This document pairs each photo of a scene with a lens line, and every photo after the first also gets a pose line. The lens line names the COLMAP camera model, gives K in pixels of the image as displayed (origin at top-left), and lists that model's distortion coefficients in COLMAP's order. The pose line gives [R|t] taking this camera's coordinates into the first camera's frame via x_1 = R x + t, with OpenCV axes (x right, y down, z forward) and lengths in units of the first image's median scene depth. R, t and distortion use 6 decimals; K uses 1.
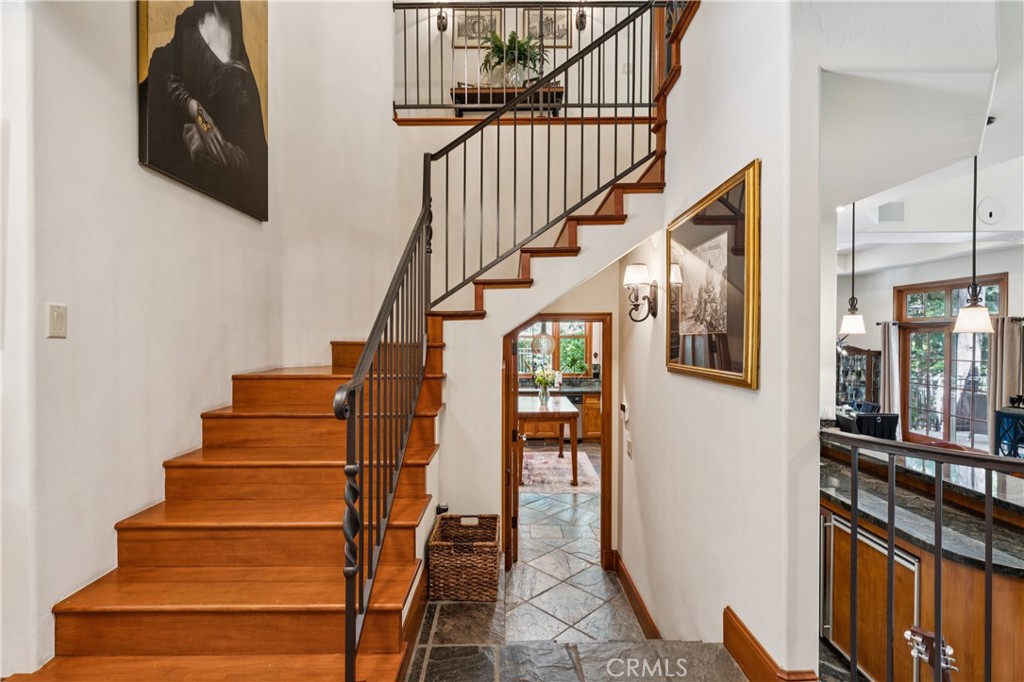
lens RADIAL K [[495.7, 0, 512.0], [0, 495.7, 341.0], [0, 0, 1]] dist [0.000816, 0.000237]
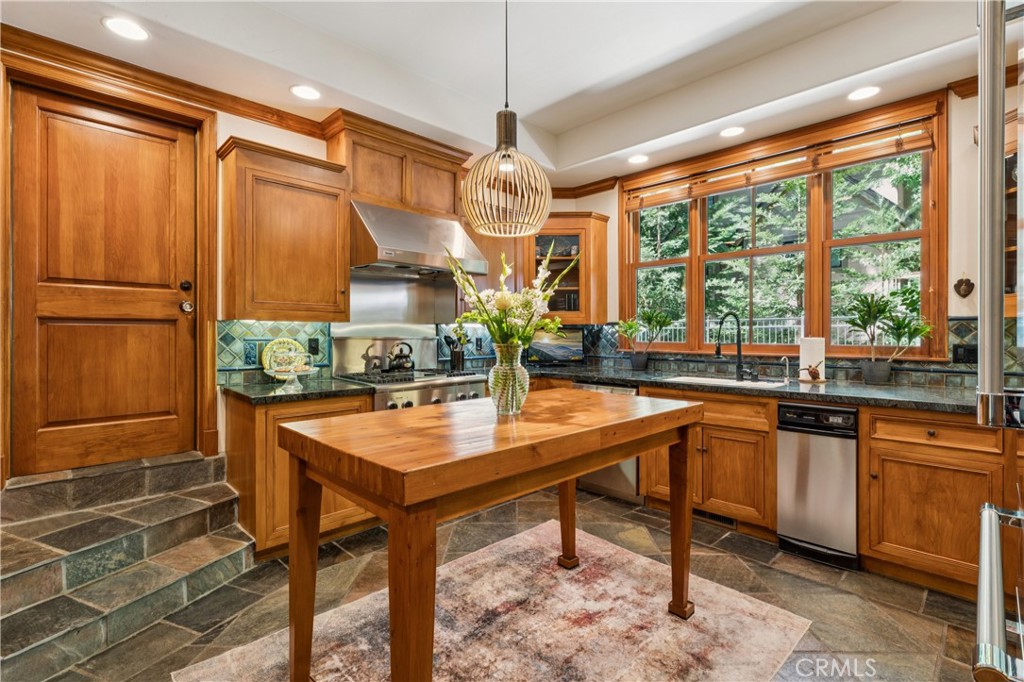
lens RADIAL K [[473.3, 0, 512.0], [0, 473.3, 341.0], [0, 0, 1]] dist [-0.002873, -0.000356]
pose [[0.696047, 0.010021, -0.717926, 0.214509], [-0.005858, 0.999949, 0.008278, 0.071114], [0.717972, -0.001556, 0.696070, 0.700389]]
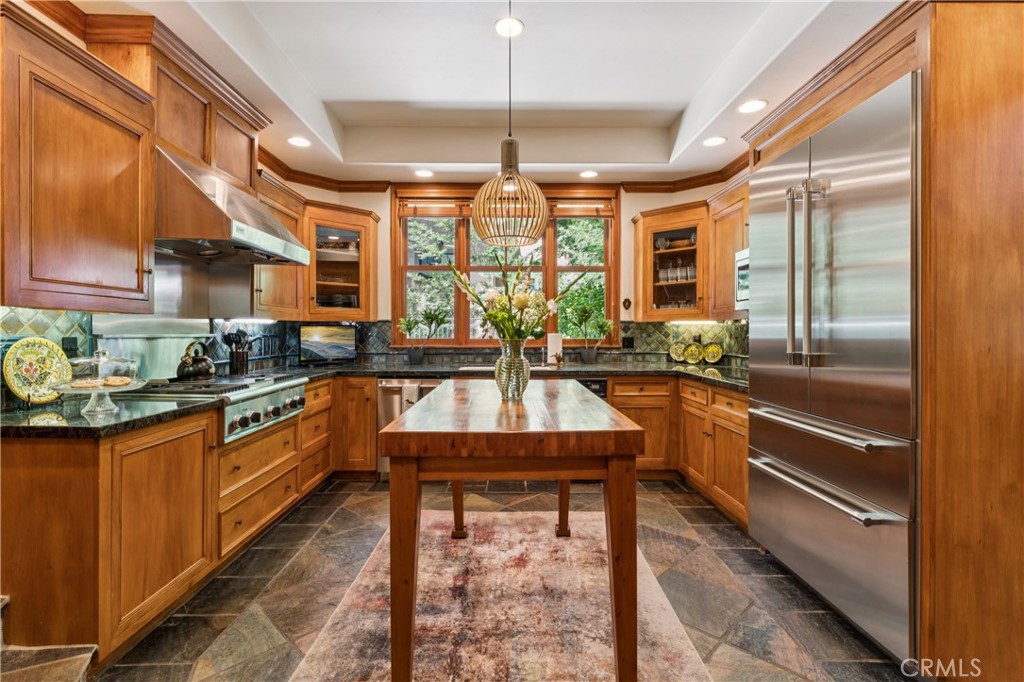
lens RADIAL K [[471.7, 0, 512.0], [0, 471.7, 341.0], [0, 0, 1]] dist [-0.000187, 0.000392]
pose [[0.999975, -0.001137, 0.006929, 0.053187], [0.001062, 0.999941, 0.010803, 0.072702], [-0.006941, -0.010795, 0.999918, 0.593946]]
